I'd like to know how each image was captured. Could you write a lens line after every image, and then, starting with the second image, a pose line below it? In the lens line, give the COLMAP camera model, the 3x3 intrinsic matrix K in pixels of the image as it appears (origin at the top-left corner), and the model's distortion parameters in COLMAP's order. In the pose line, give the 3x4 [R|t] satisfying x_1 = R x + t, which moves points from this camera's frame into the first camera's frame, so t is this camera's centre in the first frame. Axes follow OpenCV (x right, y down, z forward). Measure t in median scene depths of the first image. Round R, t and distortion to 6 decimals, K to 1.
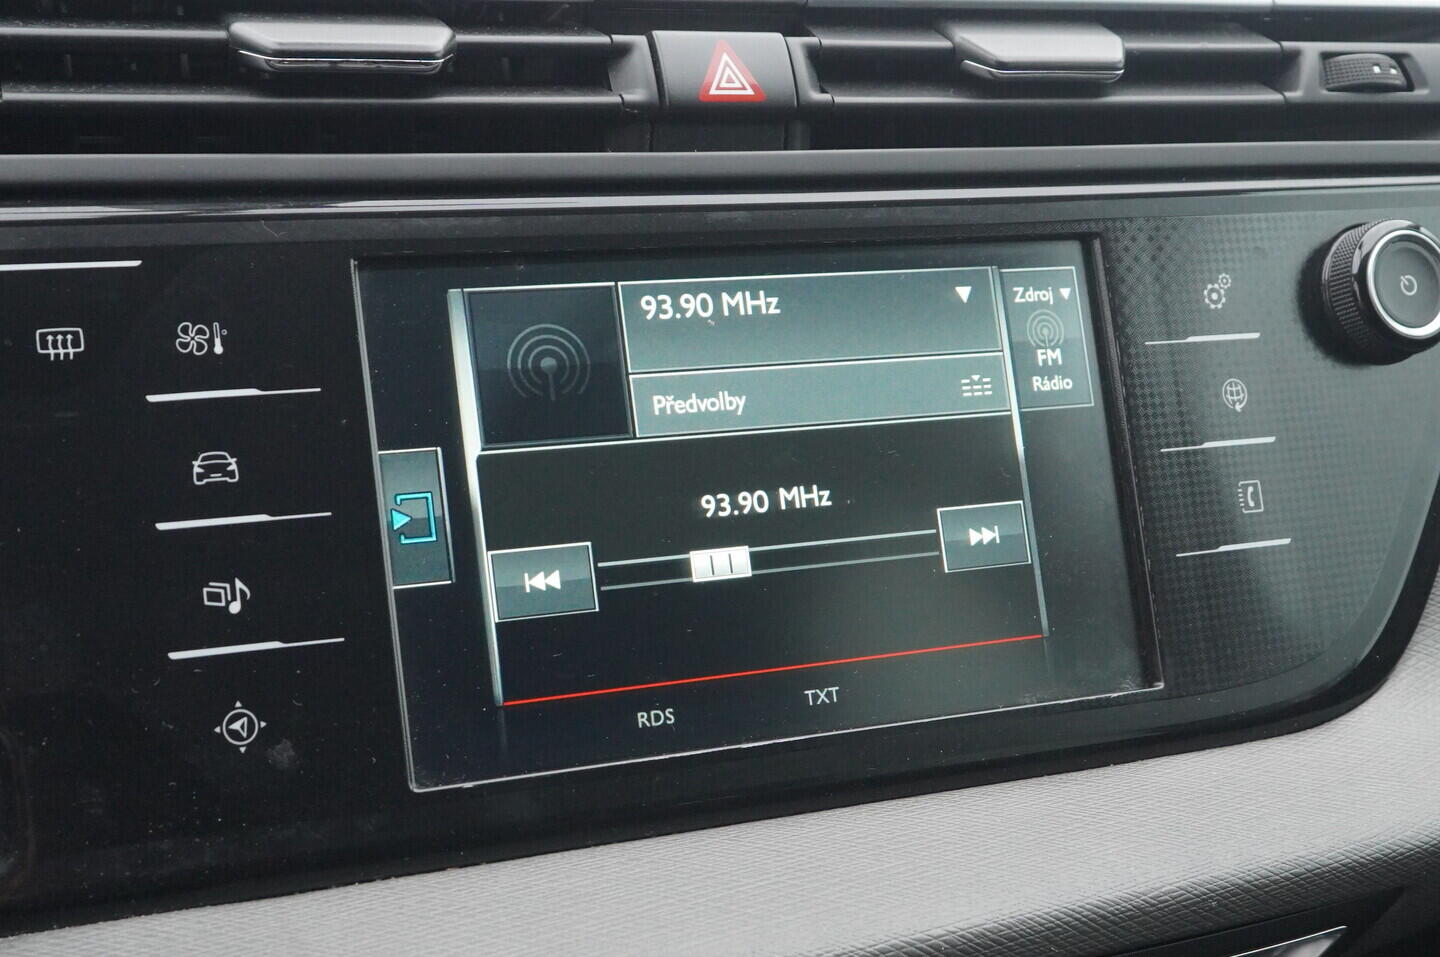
lens RADIAL K [[2183.5, 0, 720.0], [0, 2183.5, 478.5], [0, 0, 1]] dist [0.001346, 0.043058]
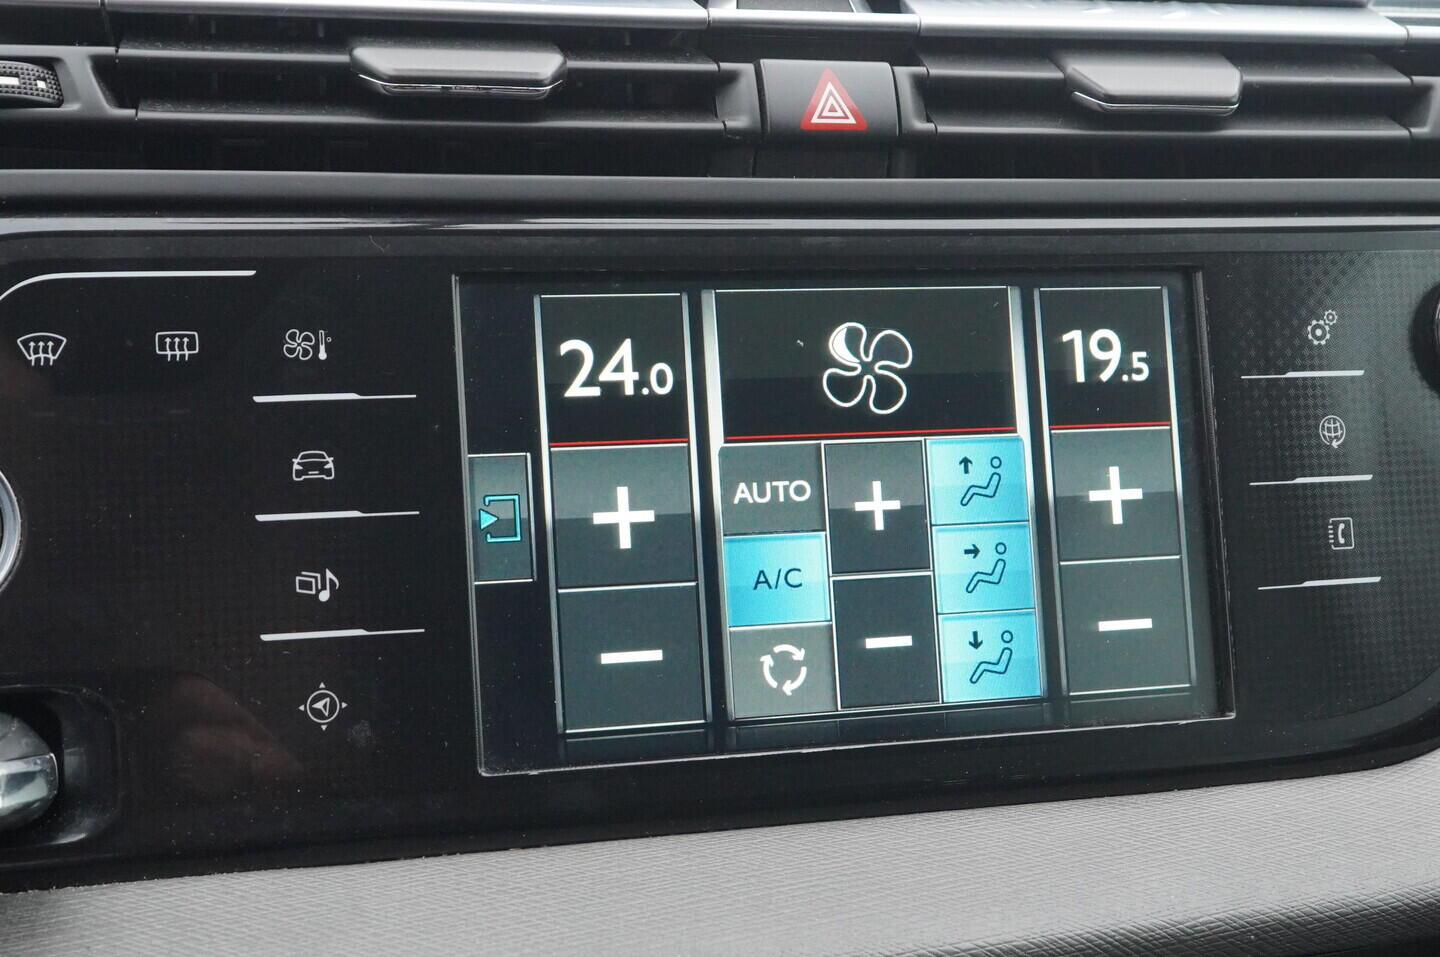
lens RADIAL K [[2183.5, 0, 720.0], [0, 2183.5, 478.5], [0, 0, 1]] dist [0.001346, 0.043058]
pose [[0.989995, 0.055969, -0.129527, 0.102463], [-0.051446, 0.997952, 0.038008, -0.047222], [0.131389, -0.030964, 0.990847, -0.041934]]
